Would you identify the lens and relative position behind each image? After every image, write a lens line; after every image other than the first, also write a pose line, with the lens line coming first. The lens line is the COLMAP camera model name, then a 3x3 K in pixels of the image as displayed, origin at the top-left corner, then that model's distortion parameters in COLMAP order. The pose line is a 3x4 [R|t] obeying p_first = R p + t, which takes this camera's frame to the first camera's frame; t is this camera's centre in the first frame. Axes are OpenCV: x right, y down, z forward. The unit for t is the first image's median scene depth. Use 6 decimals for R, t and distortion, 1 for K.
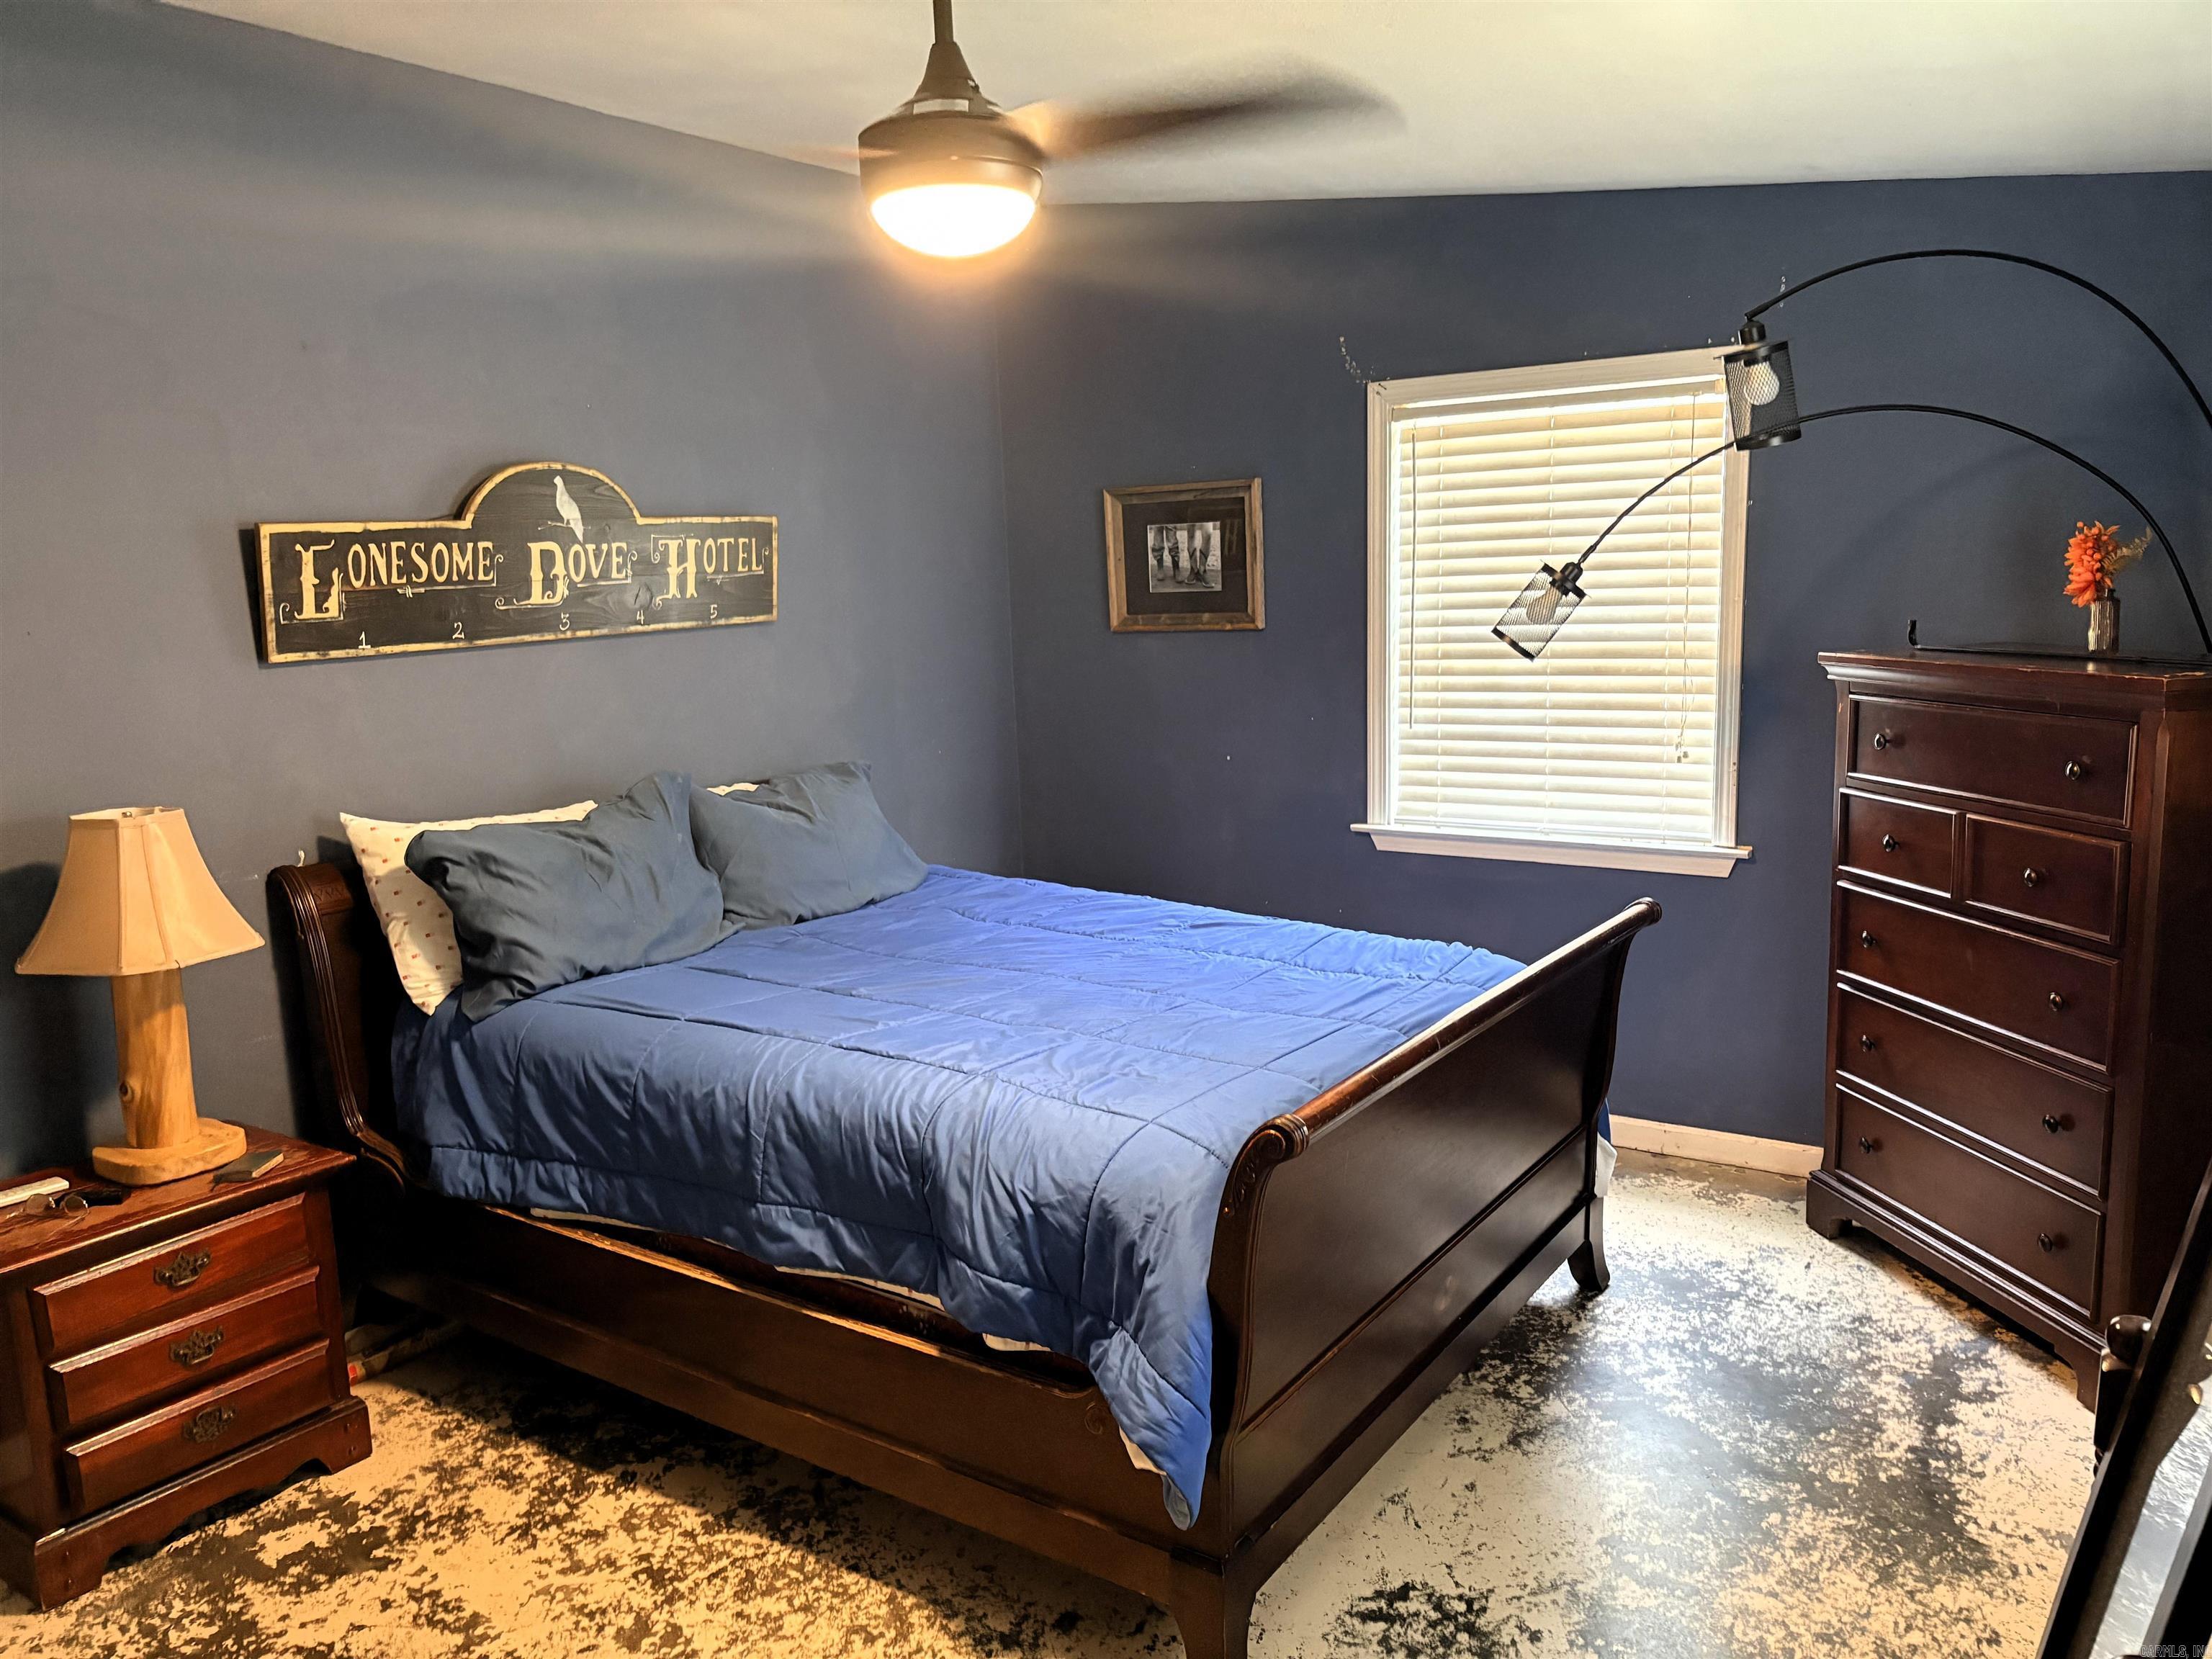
lens RADIAL K [[1666.1, 0, 1108.9], [0, 1666.1, 874.1], [0, 0, 1]] dist [0.046458, -0.059969]
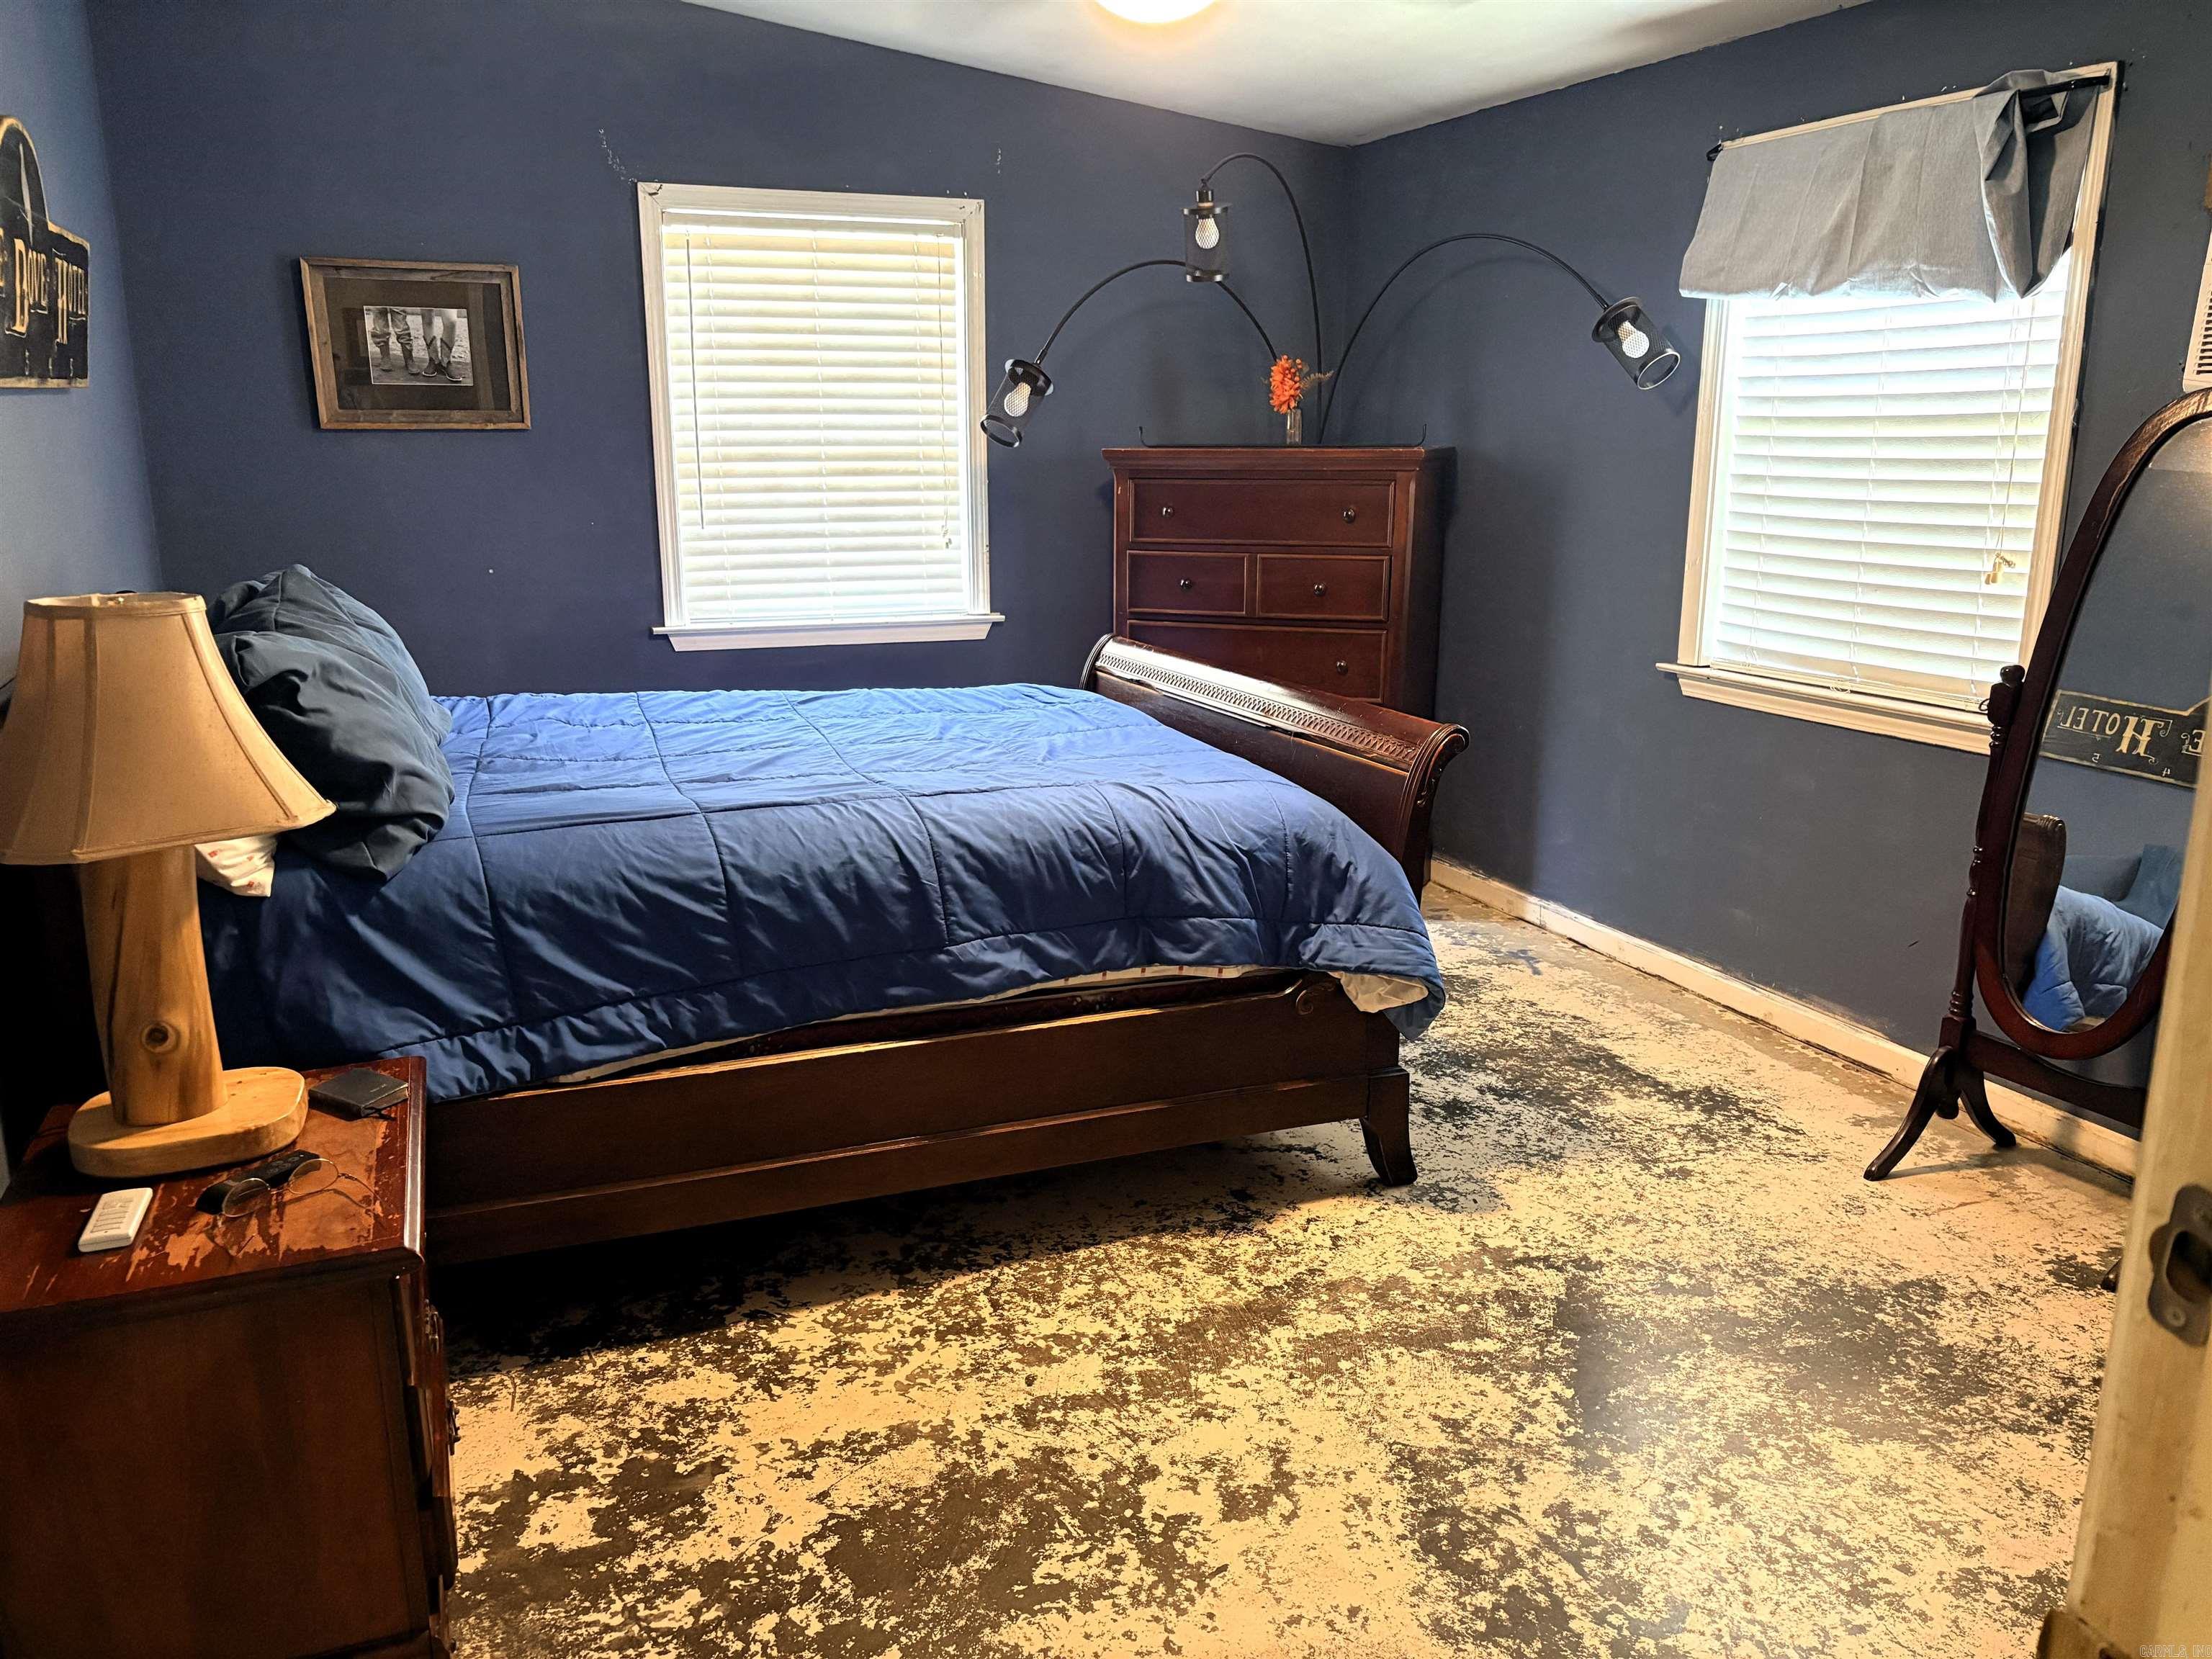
lens RADIAL K [[1666.1, 0, 1160.8], [0, 1666.1, 833.2], [0, 0, 1]] dist [0.046458, -0.059969]
pose [[0.531377, -0.168485, 0.830211, -0.866822], [0.134419, 0.984376, 0.113736, 0.029134], [-0.836403, 0.051160, 0.545722, 0.307023]]
